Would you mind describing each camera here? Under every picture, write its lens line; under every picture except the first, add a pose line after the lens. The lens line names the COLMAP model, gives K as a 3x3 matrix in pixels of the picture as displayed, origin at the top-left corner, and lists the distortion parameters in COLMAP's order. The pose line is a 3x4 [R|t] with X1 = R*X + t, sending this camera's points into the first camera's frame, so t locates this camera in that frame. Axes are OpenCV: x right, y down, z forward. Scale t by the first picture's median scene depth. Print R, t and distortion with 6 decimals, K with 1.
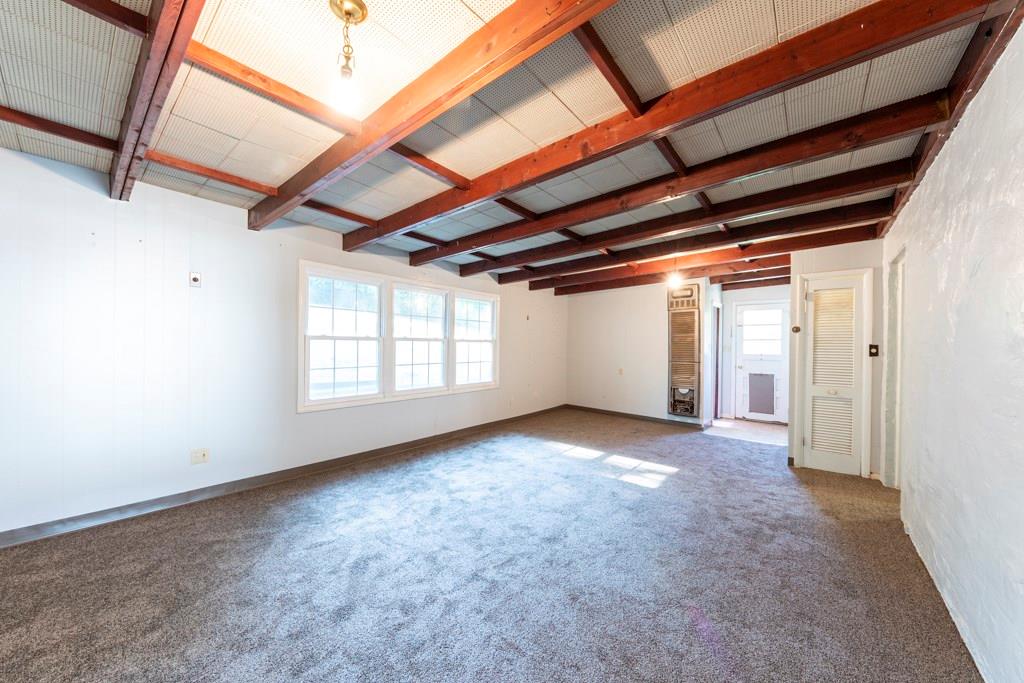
lens RADIAL K [[367.5, 0, 509.4], [0, 367.5, 342.9], [0, 0, 1]] dist [0.008341, -0.002530]
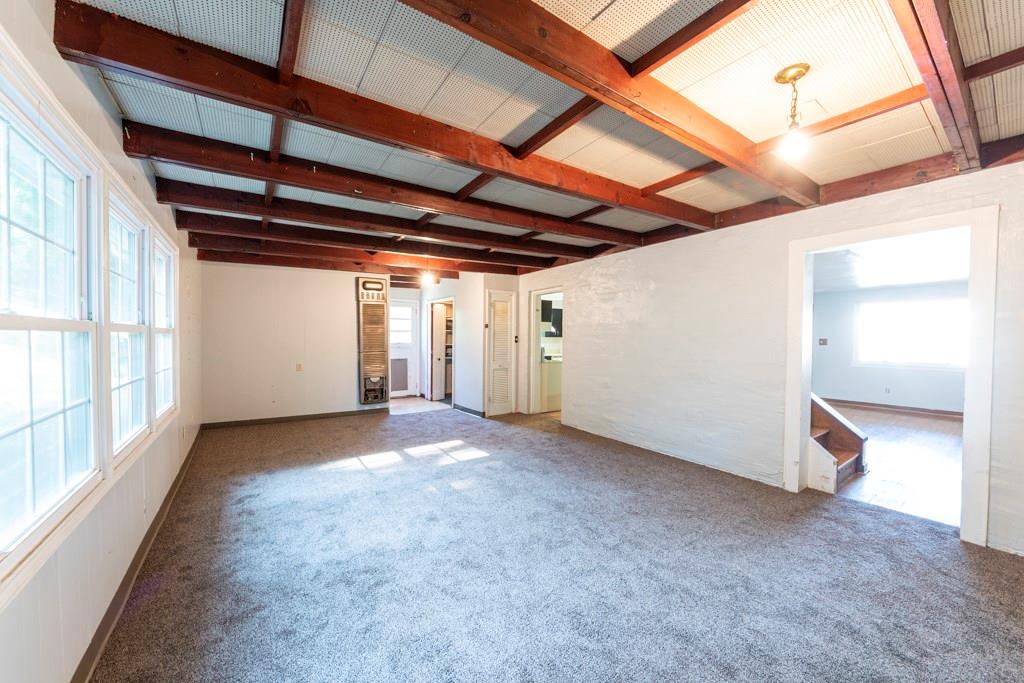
lens RADIAL K [[367.5, 0, 507.5], [0, 367.5, 343.1], [0, 0, 1]] dist [0.008341, -0.002530]
pose [[0.264939, -0.025283, 0.963934, -0.654172], [-0.007345, 0.999574, 0.028236, -0.009054], [-0.964237, -0.014561, 0.264641, 0.542271]]
